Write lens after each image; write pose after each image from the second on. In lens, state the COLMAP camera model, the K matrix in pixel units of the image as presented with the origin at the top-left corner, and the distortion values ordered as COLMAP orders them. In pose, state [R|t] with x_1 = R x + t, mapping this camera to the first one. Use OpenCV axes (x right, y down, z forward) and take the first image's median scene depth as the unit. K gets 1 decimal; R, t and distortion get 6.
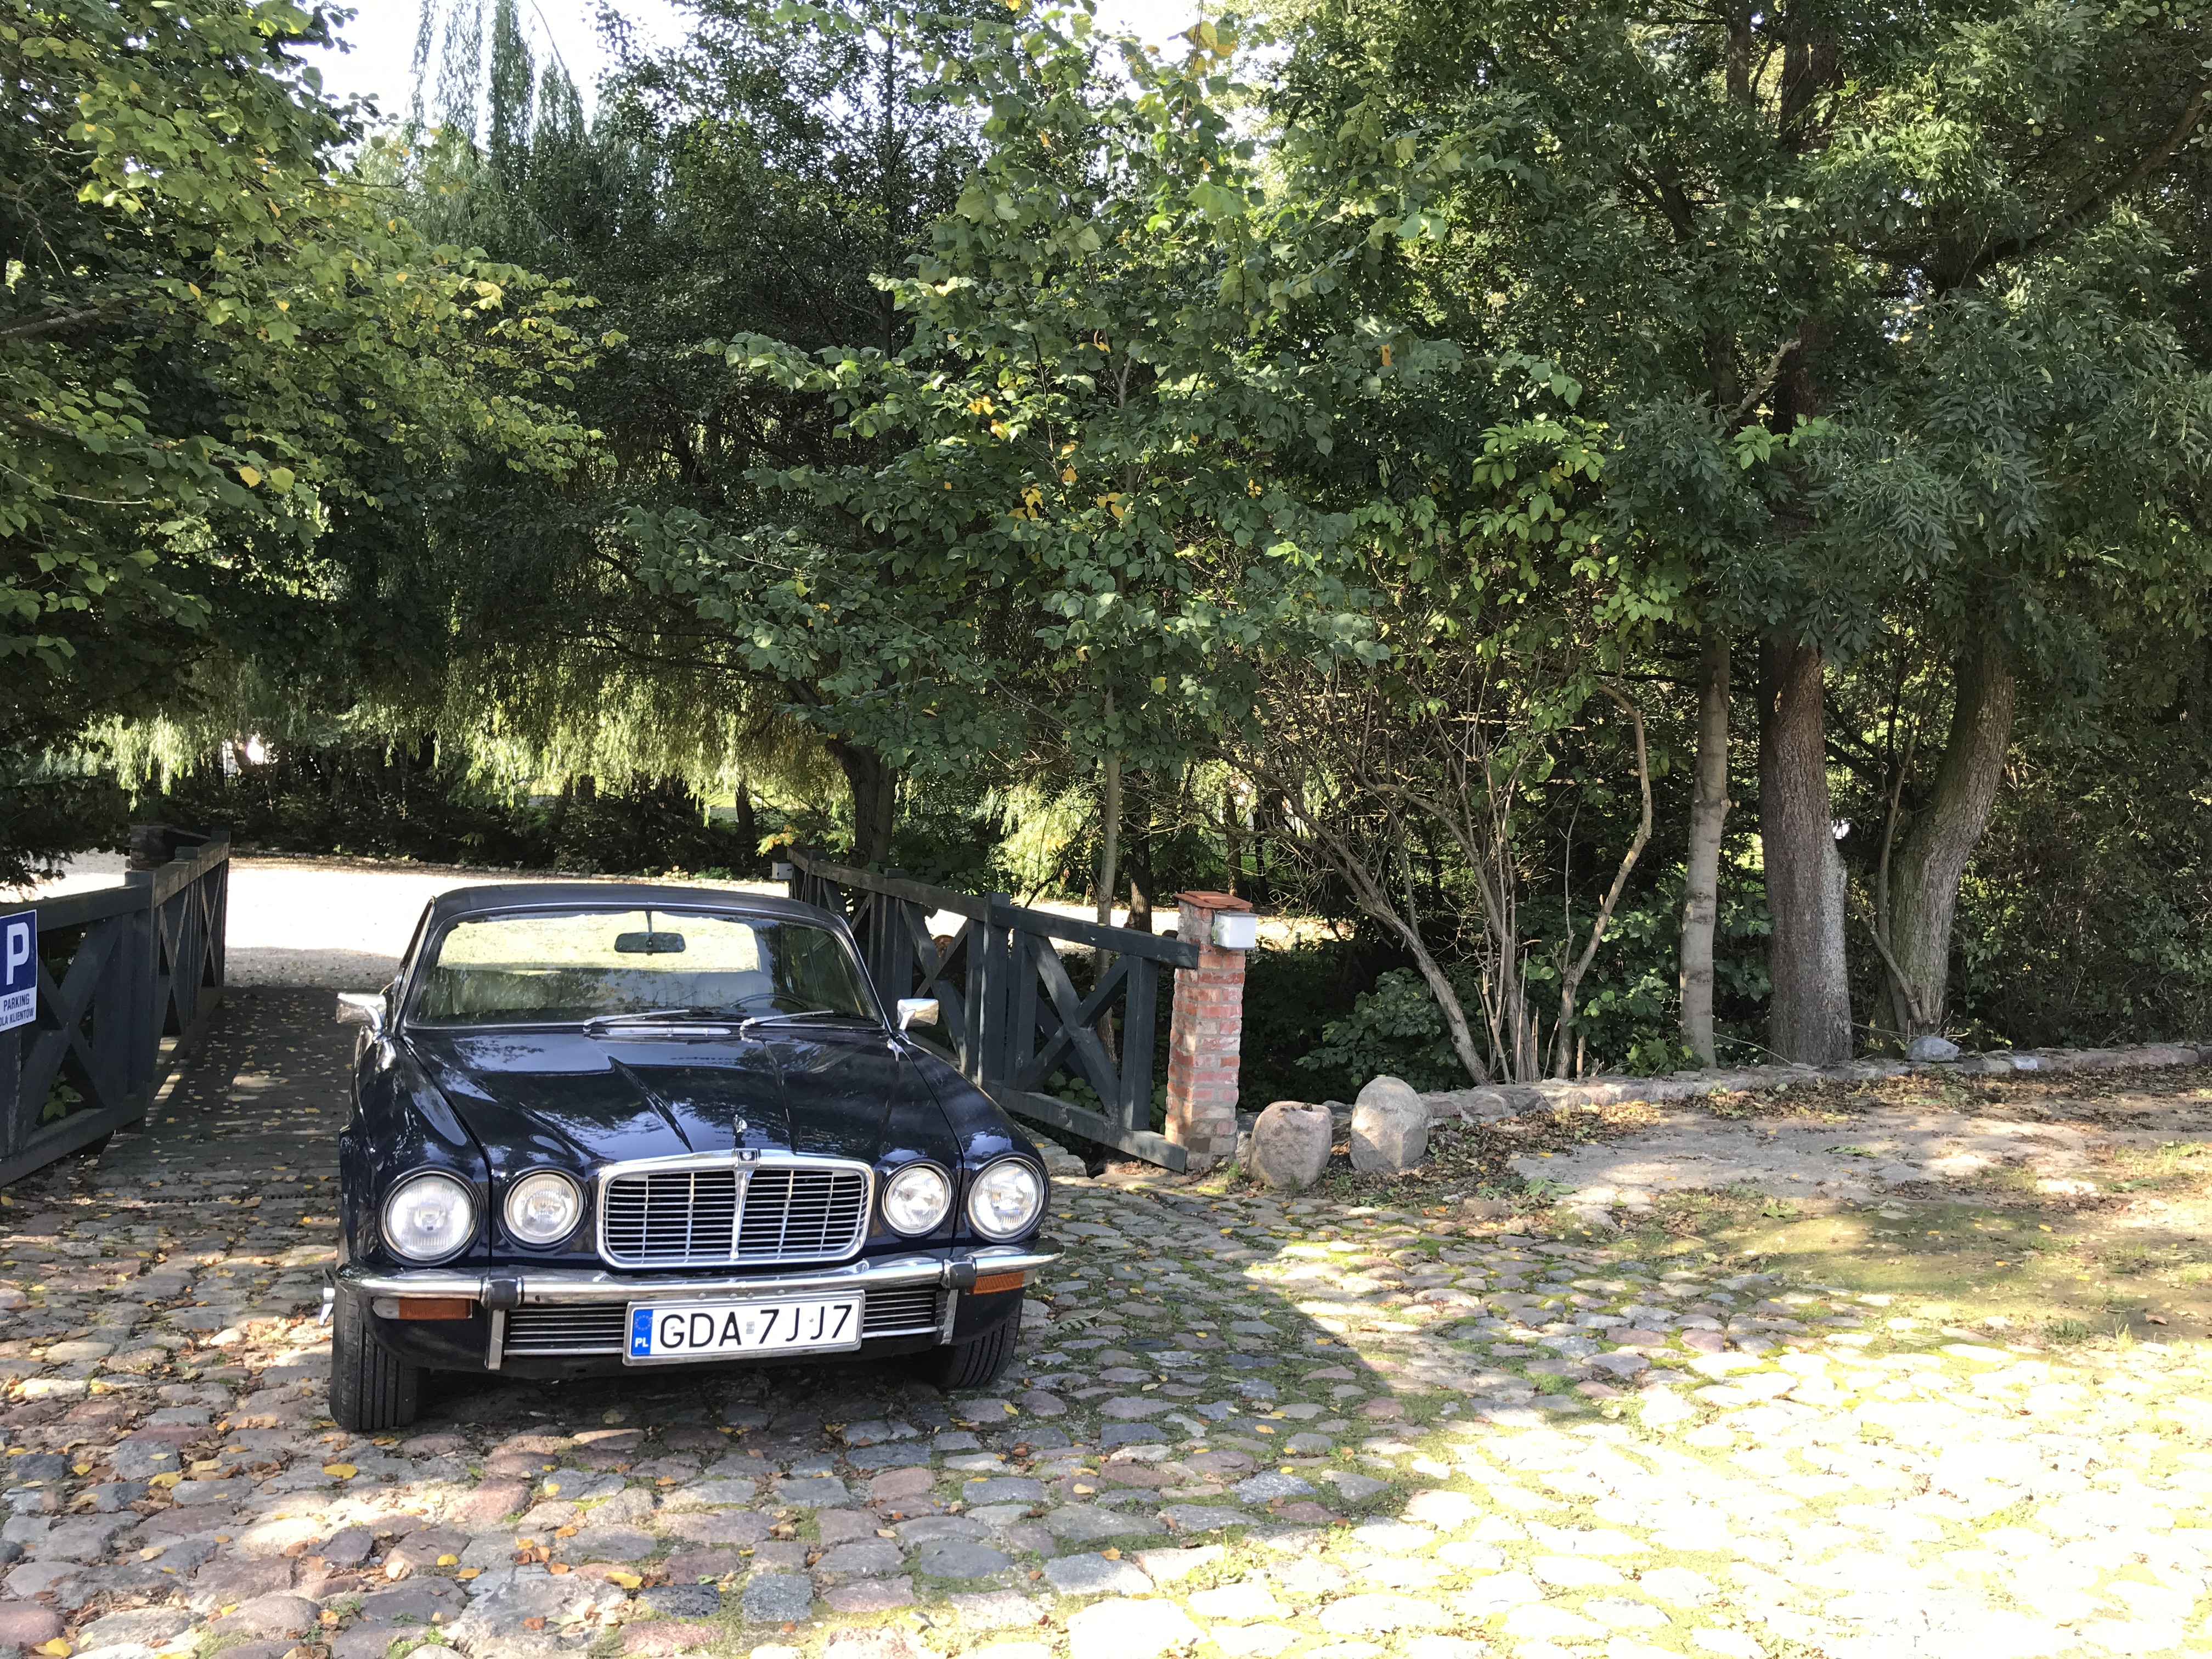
lens RADIAL K [[1762.8, 0, 1106.0], [0, 1762.8, 829.5], [0, 0, 1]] dist [-0.000853, 0.004081]
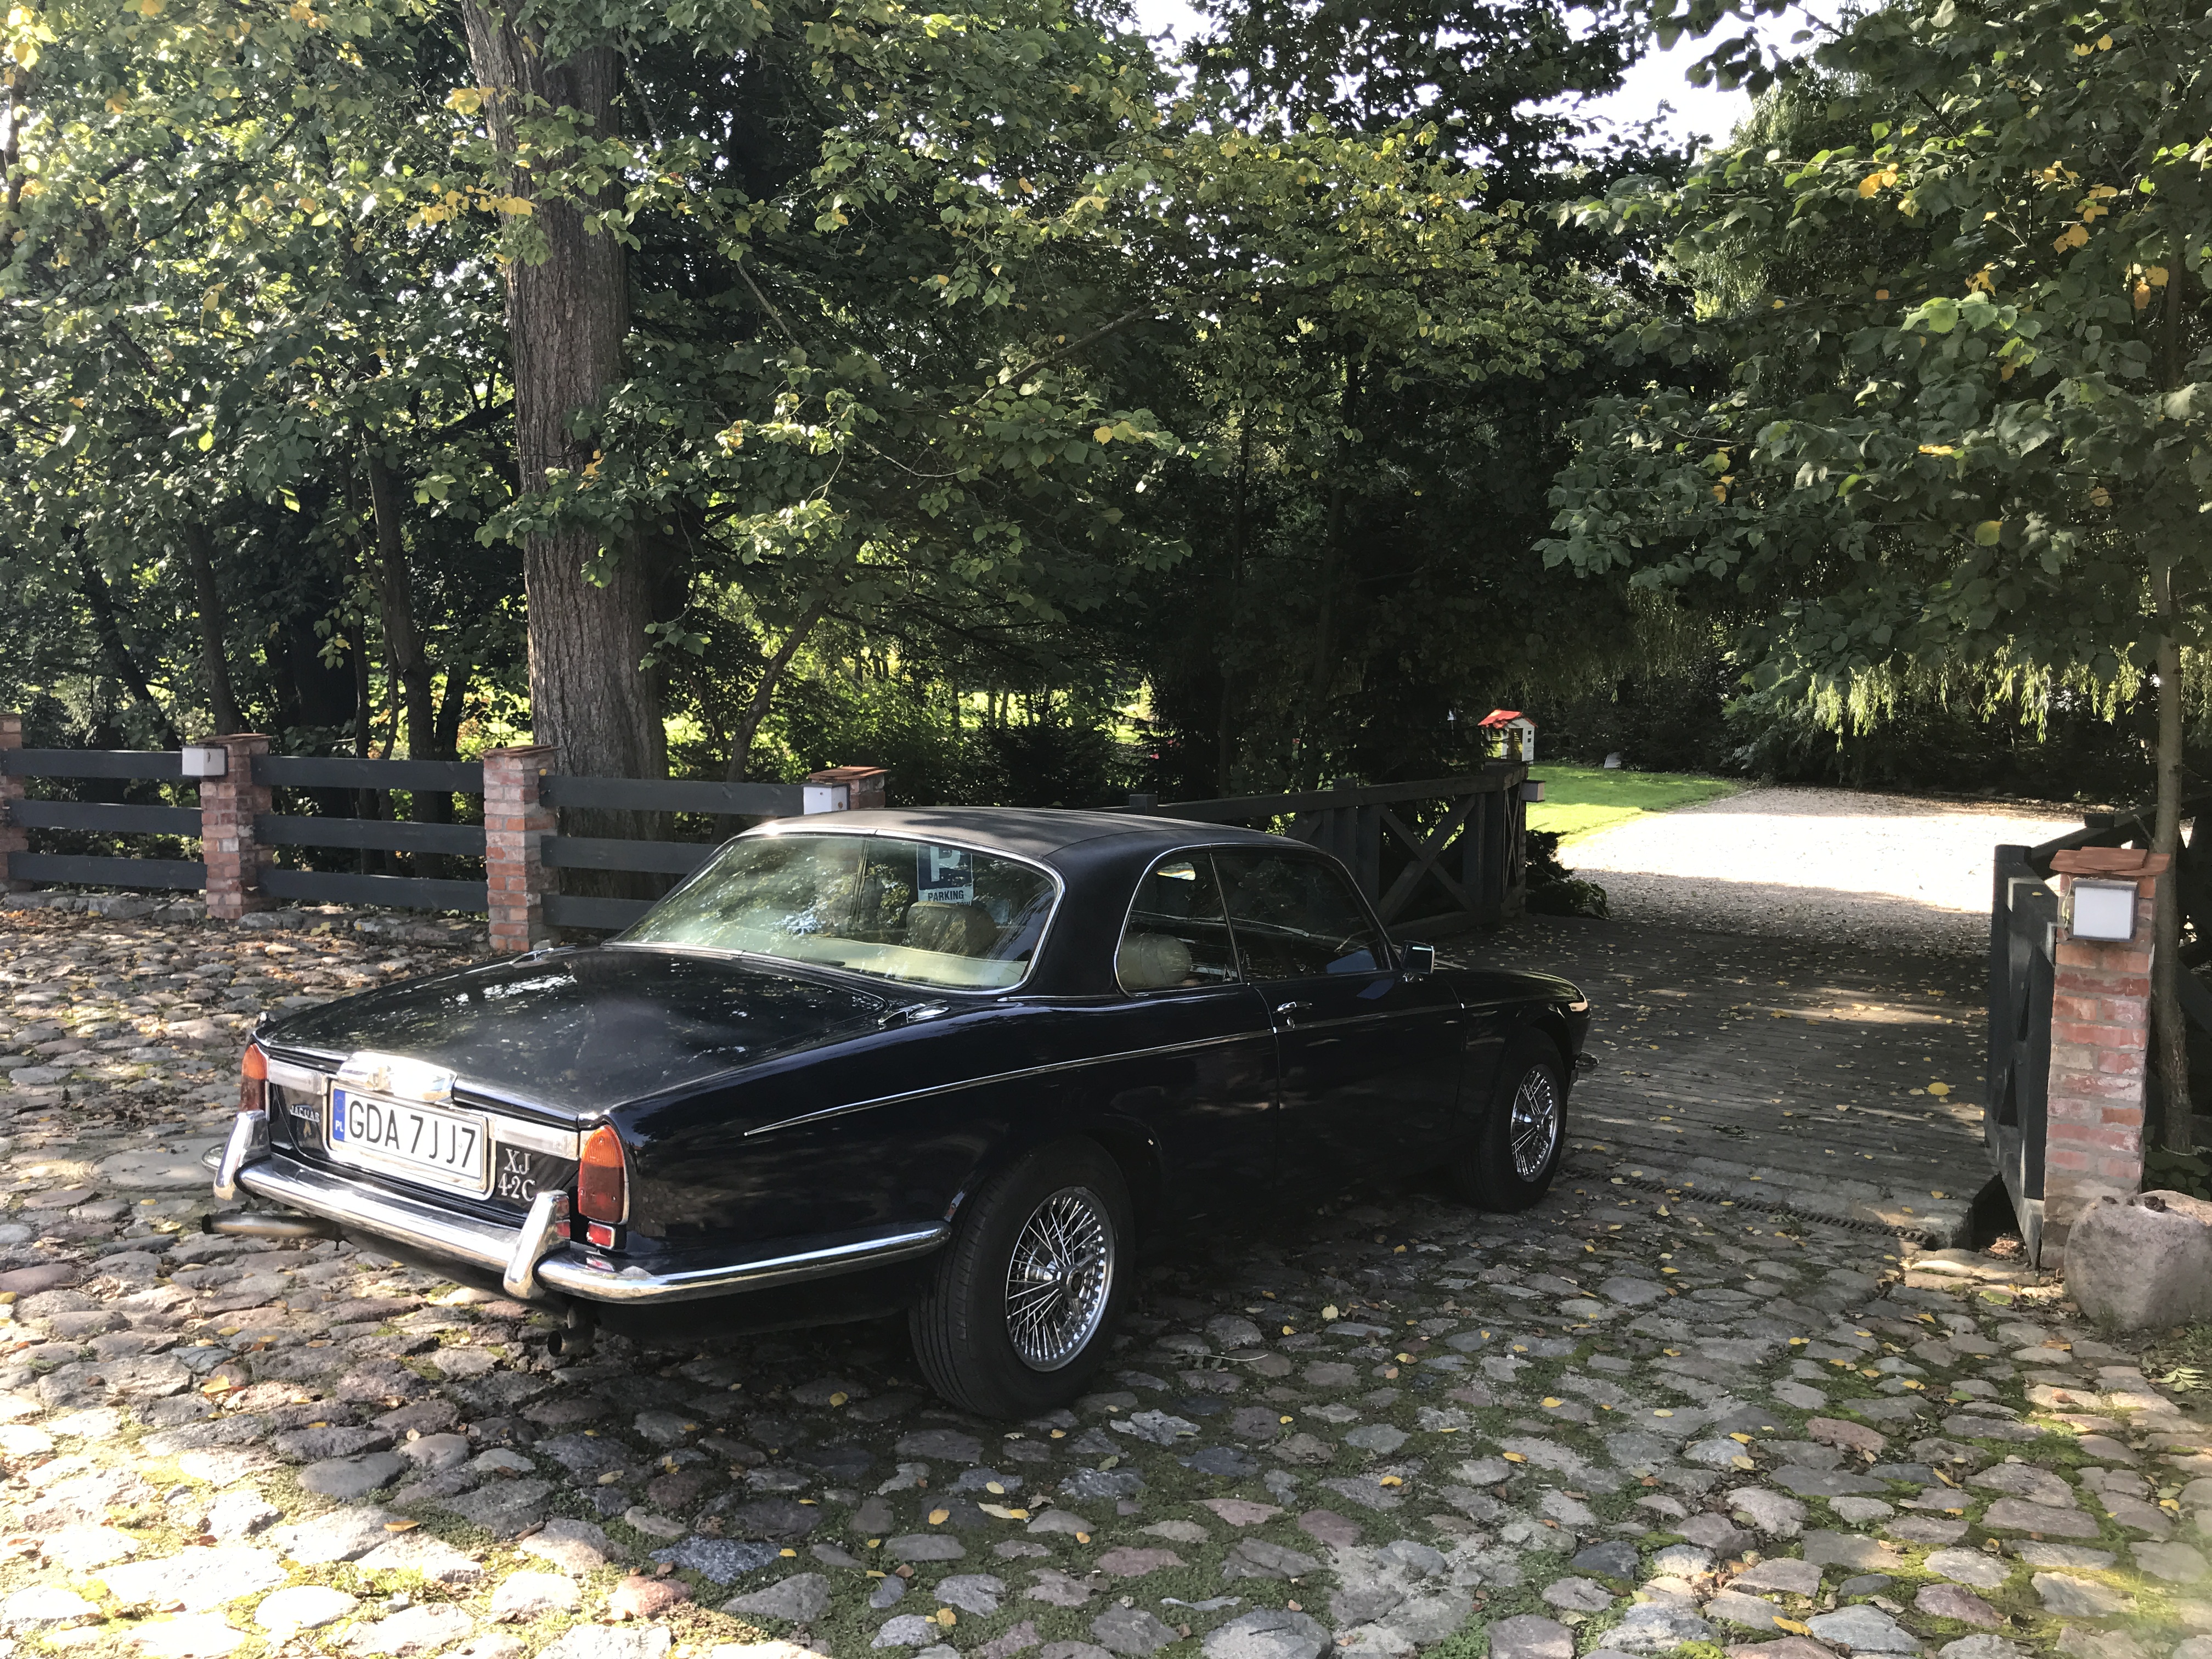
lens RADIAL K [[1803.8, 0, 1146.9], [0, 1803.8, 828.8], [0, 0, 1]] dist [-0.013372, 0.030984]
pose [[0.558971, 0.029588, -0.828659, 0.492761], [-0.005965, 0.999481, 0.031663, 0.010598], [0.829166, -0.012756, 0.558858, 0.405861]]
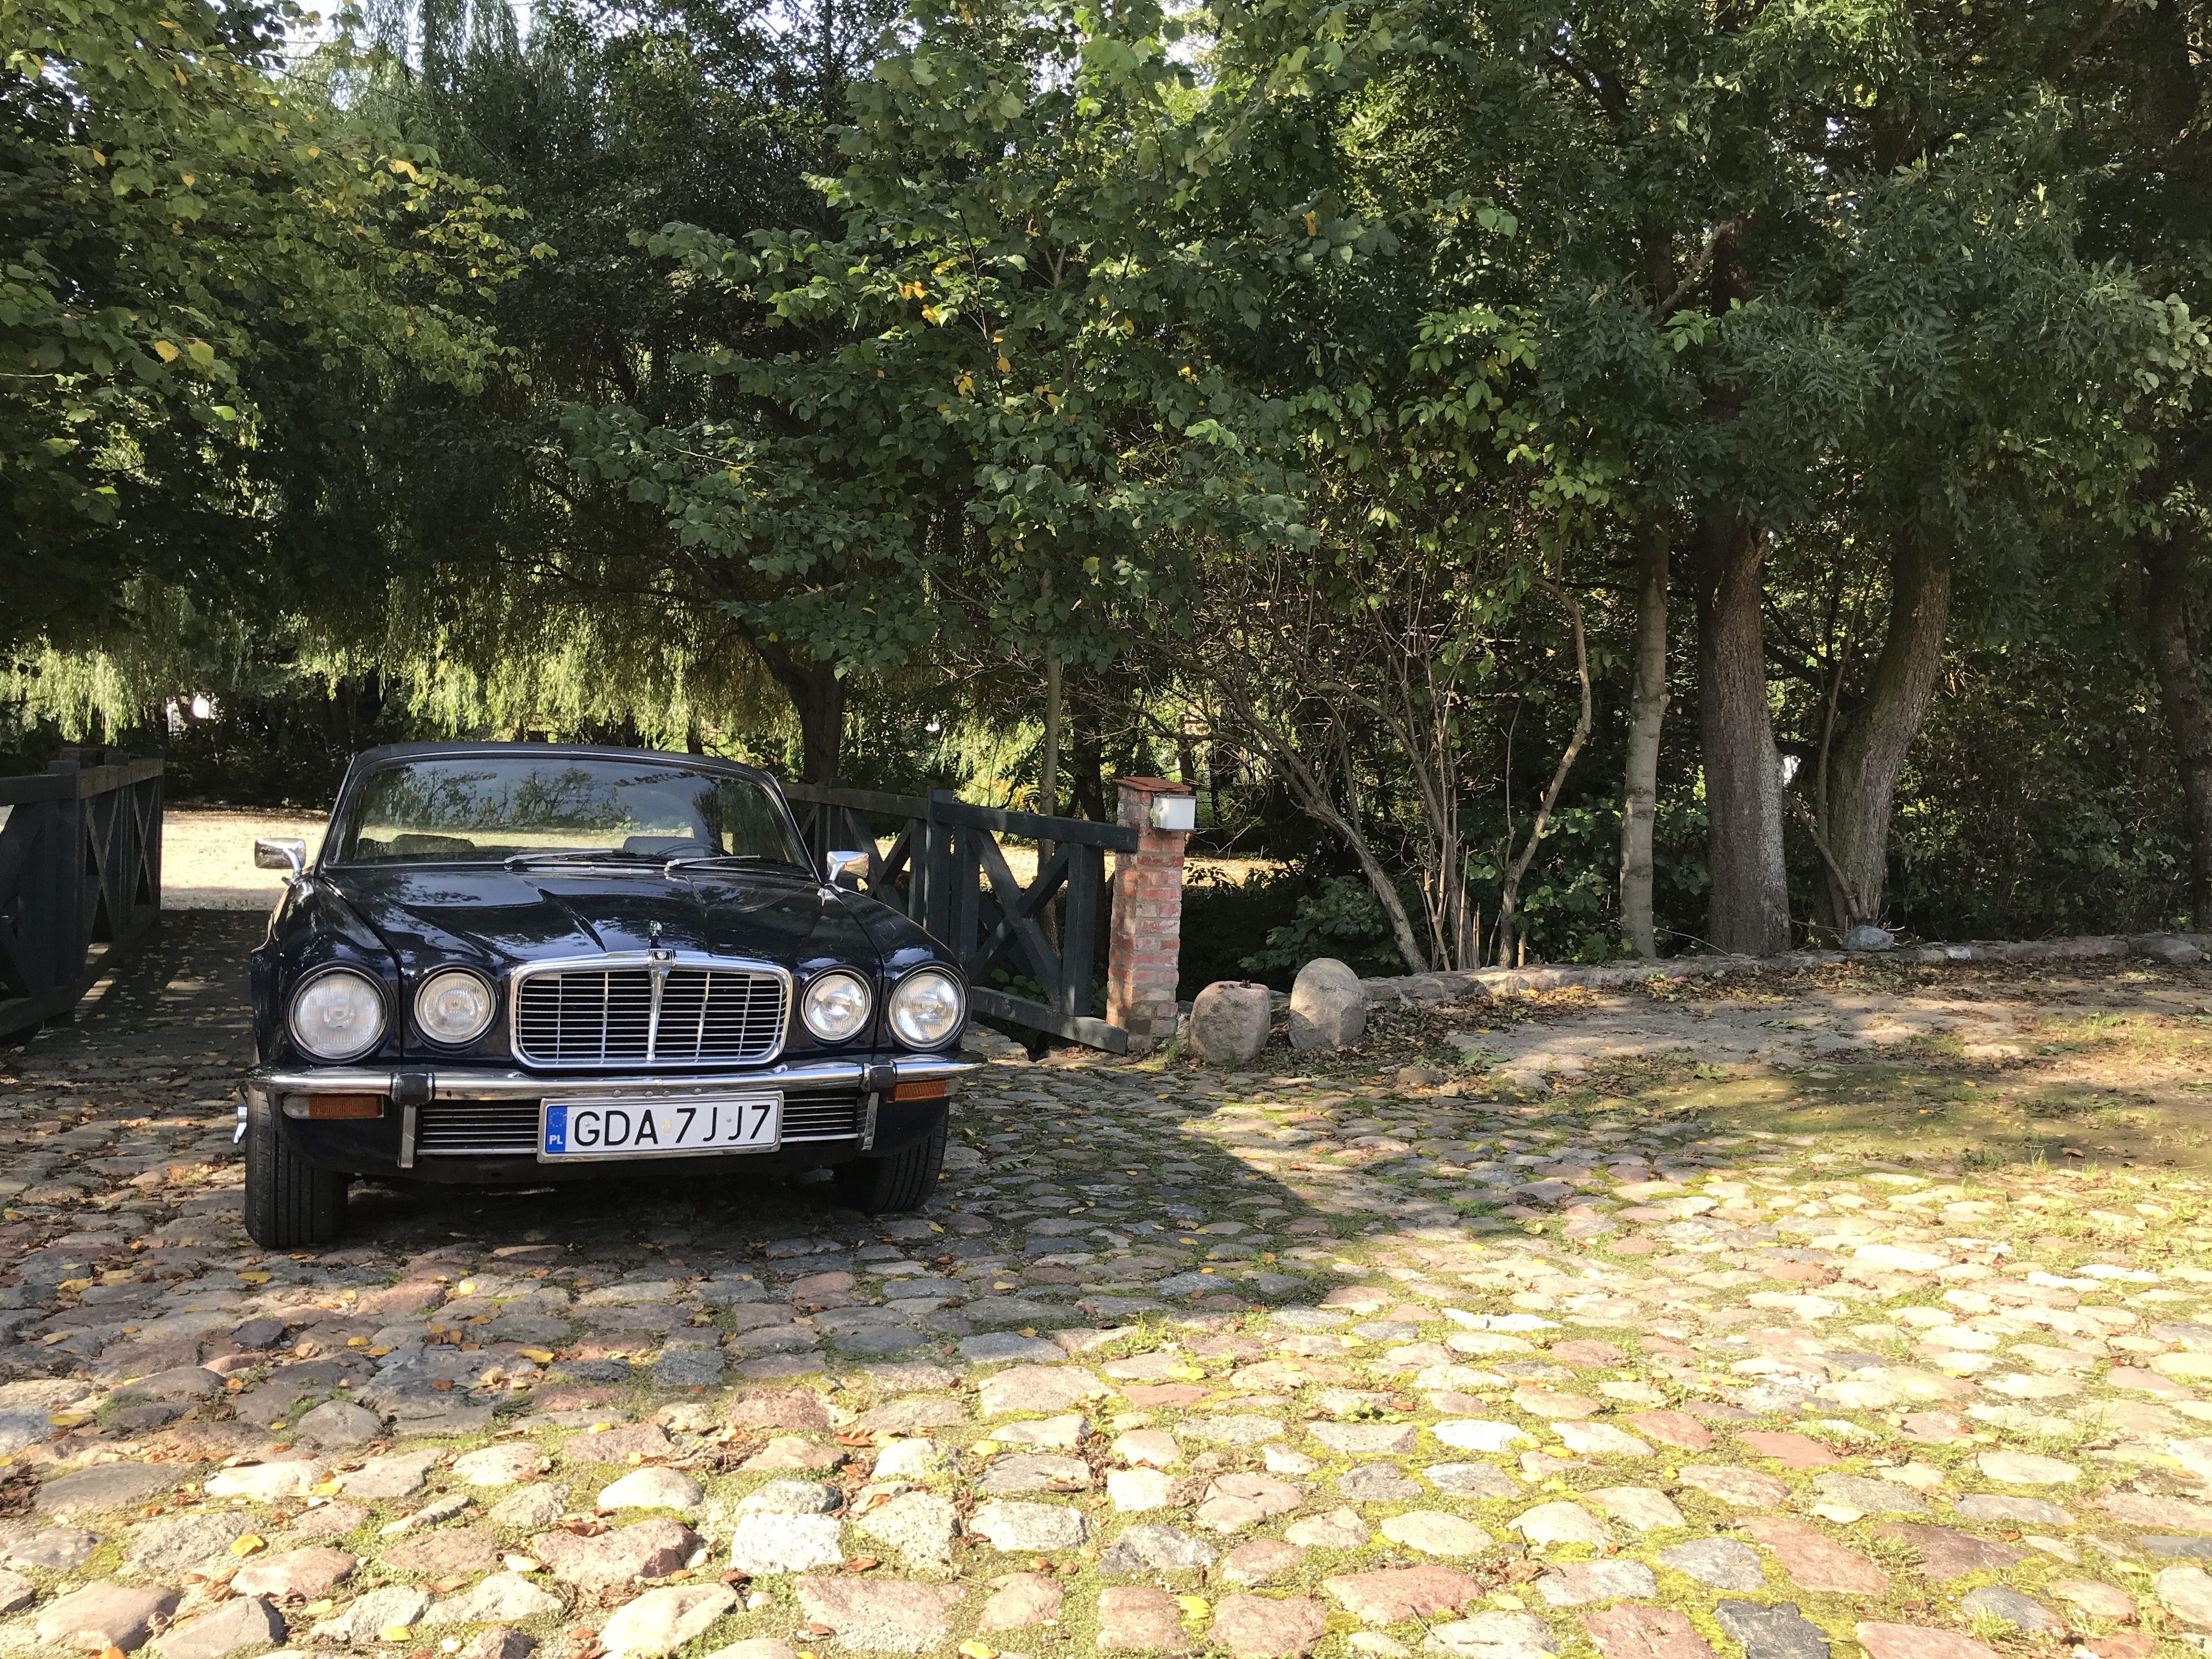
lens RADIAL K [[1759.3, 0, 1103.1], [0, 1759.3, 821.2], [0, 0, 1]] dist [0.007568, -0.007581]
pose [[0.999723, -0.009413, 0.021567, 0.013916], [0.009012, 0.999787, 0.018589, 0.051491], [-0.021738, -0.018389, 0.999595, 0.001010]]
